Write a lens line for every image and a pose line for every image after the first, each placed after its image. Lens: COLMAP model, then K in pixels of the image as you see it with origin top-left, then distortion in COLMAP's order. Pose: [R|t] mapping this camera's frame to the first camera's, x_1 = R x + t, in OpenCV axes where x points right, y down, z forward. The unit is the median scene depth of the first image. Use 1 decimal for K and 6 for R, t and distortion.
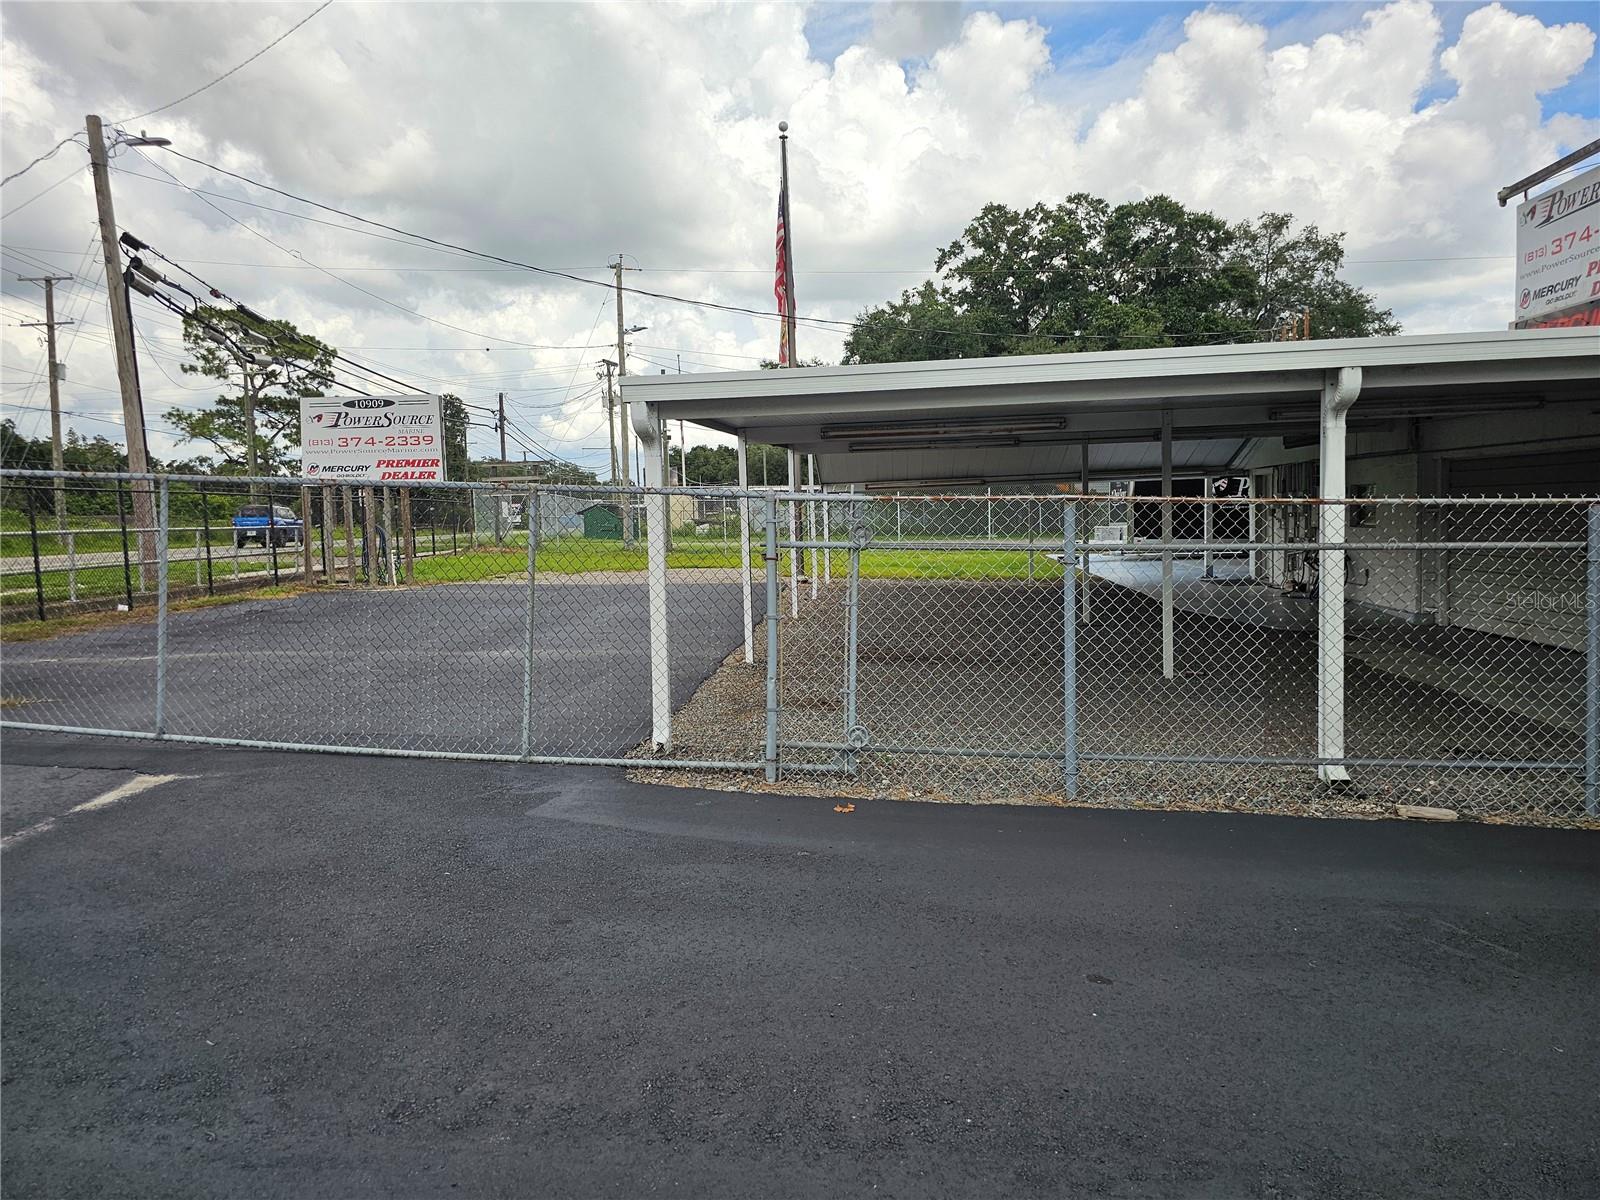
lens RADIAL K [[1089.6, 0, 790.7], [0, 1089.6, 595.4], [0, 0, 1]] dist [0.057940, -0.046856]
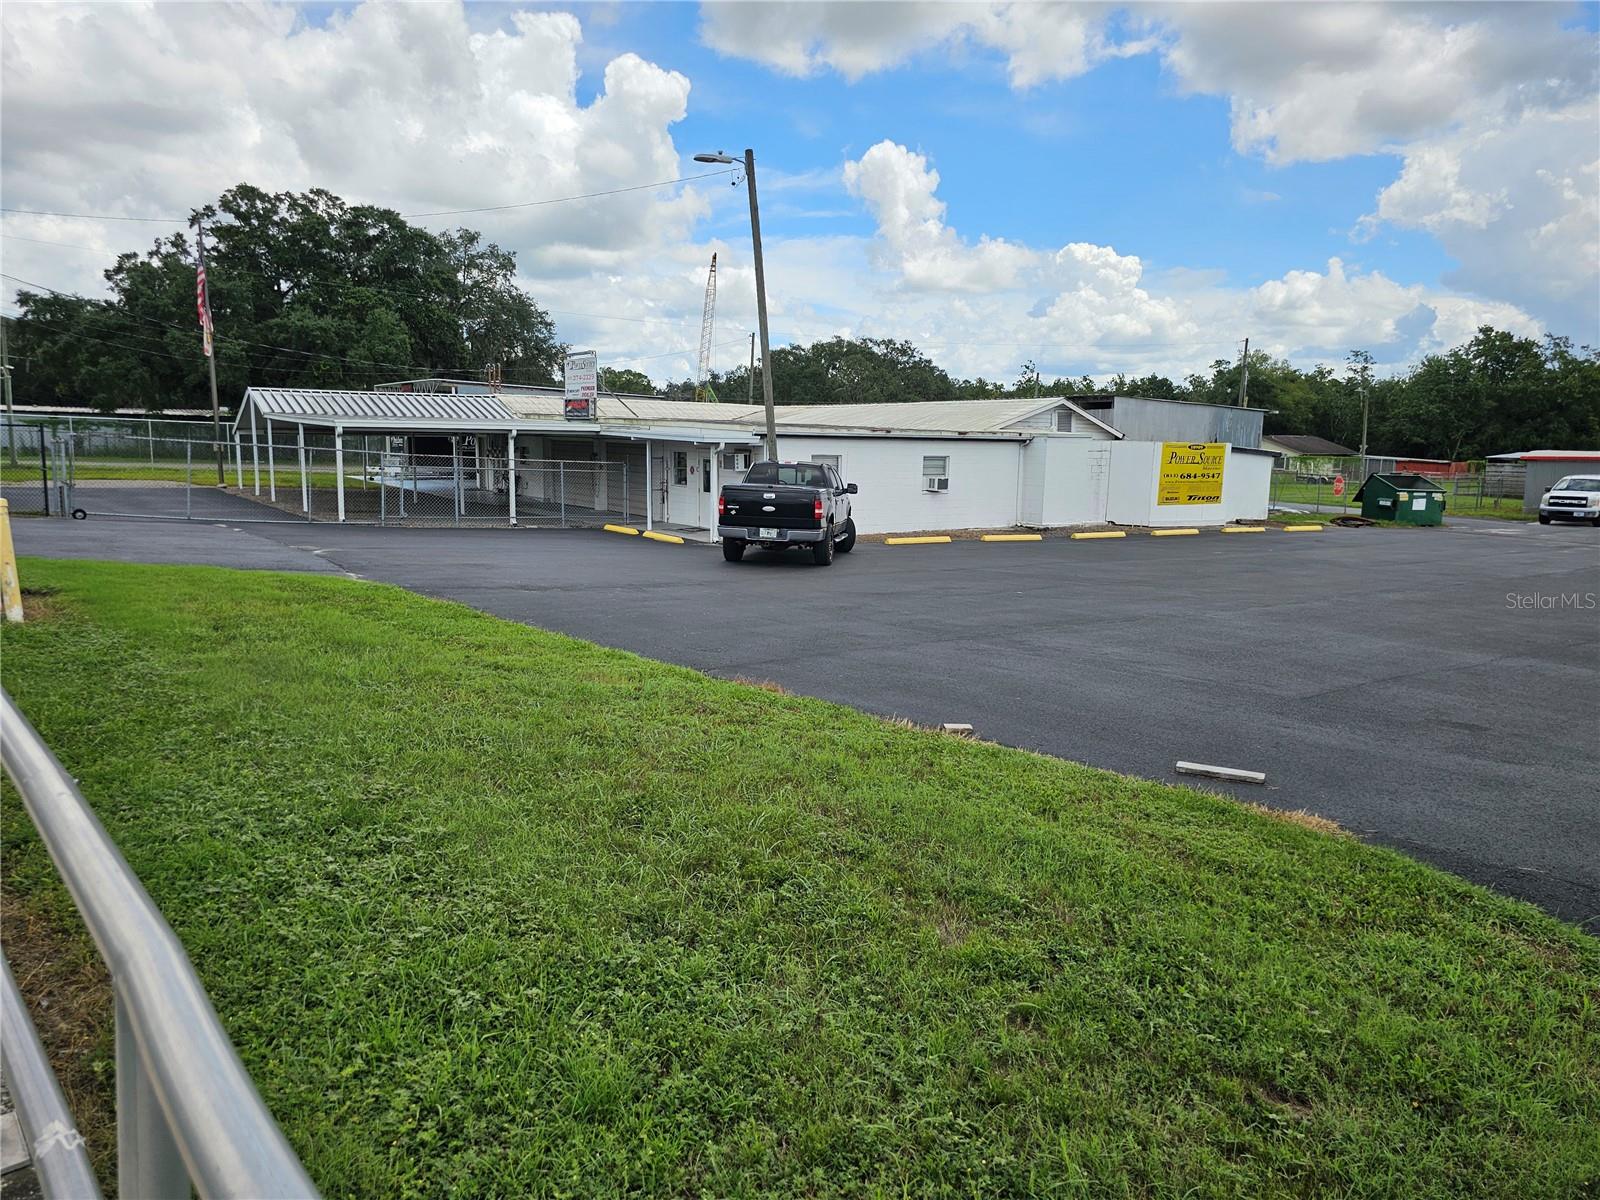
lens RADIAL K [[1089.6, 0, 808.6], [0, 1089.6, 587.8], [0, 0, 1]] dist [0.057940, -0.046856]
pose [[0.755673, -0.051846, 0.652894, -0.162461], [0.012145, 0.997800, 0.065177, 0.016059], [-0.654836, -0.041323, 0.754640, -0.337660]]
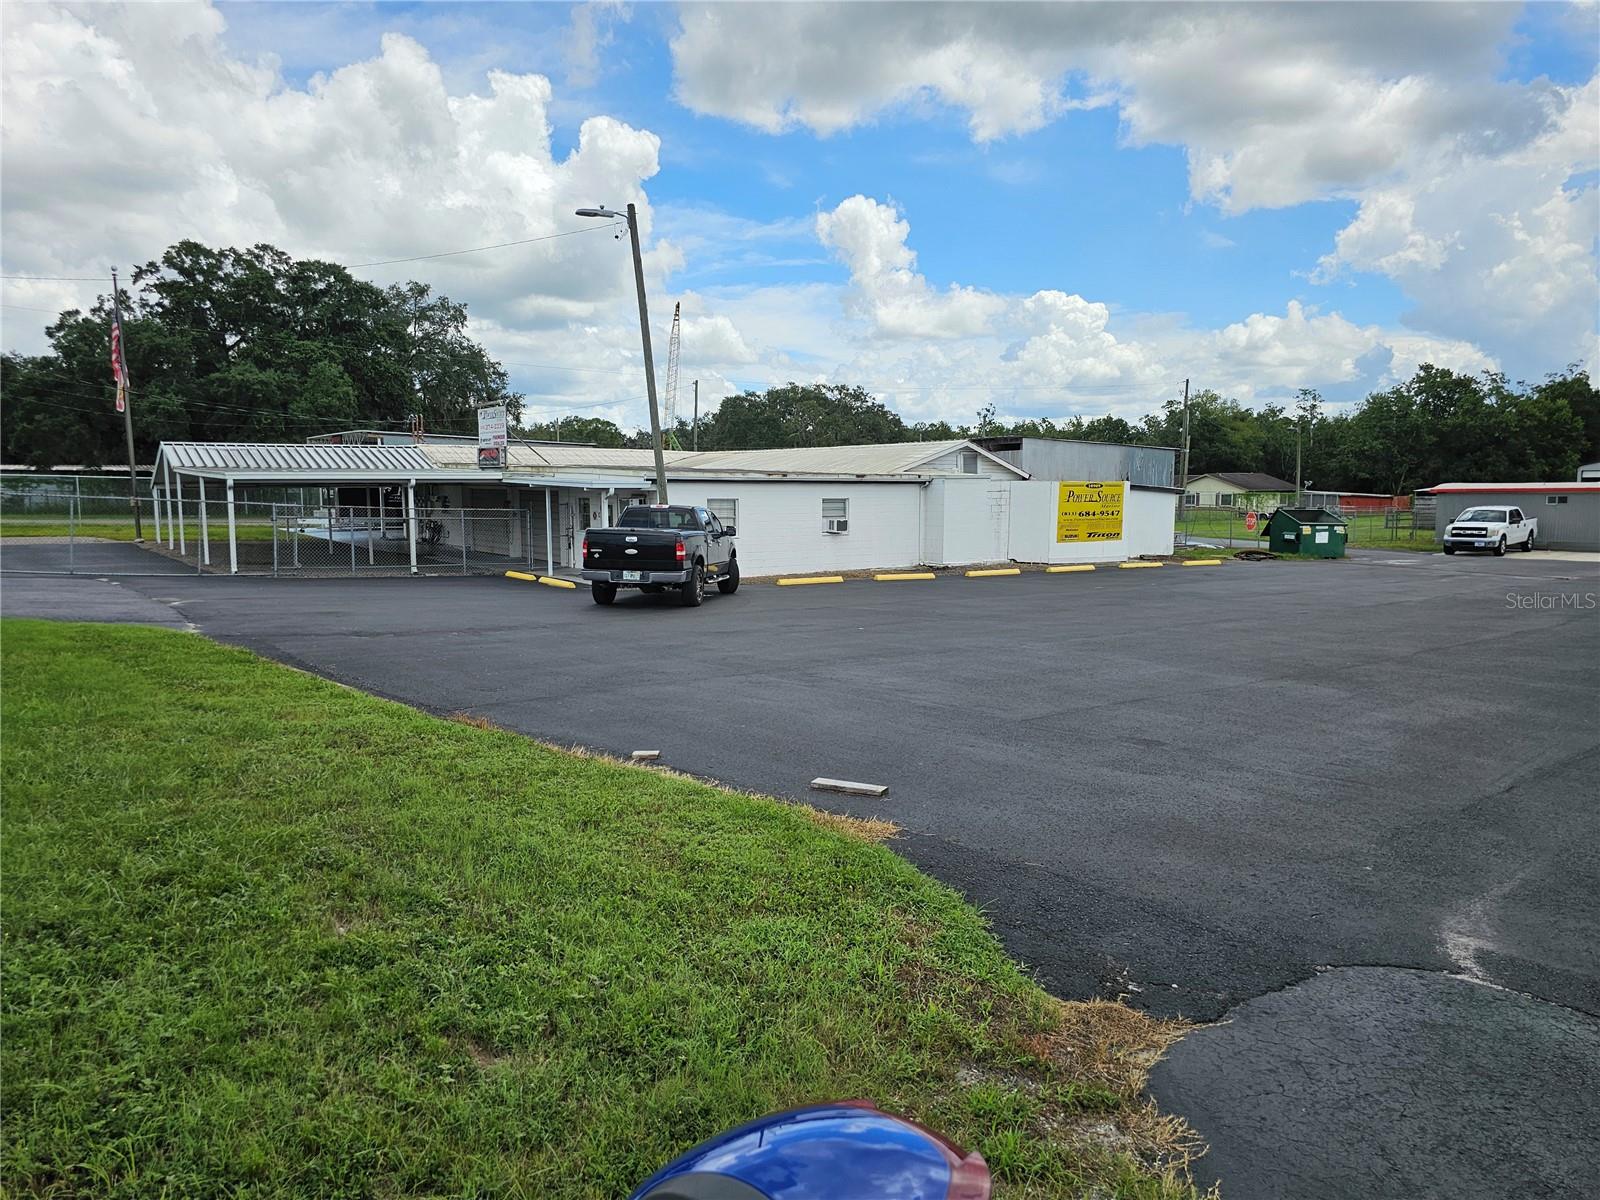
lens RADIAL K [[1089.6, 0, 821.8], [0, 1089.6, 588.5], [0, 0, 1]] dist [0.057940, -0.046856]
pose [[0.736931, -0.040504, 0.674753, -0.139047], [0.031010, 0.999178, 0.026111, 0.017942], [-0.675256, 0.001682, 0.737582, -0.368245]]
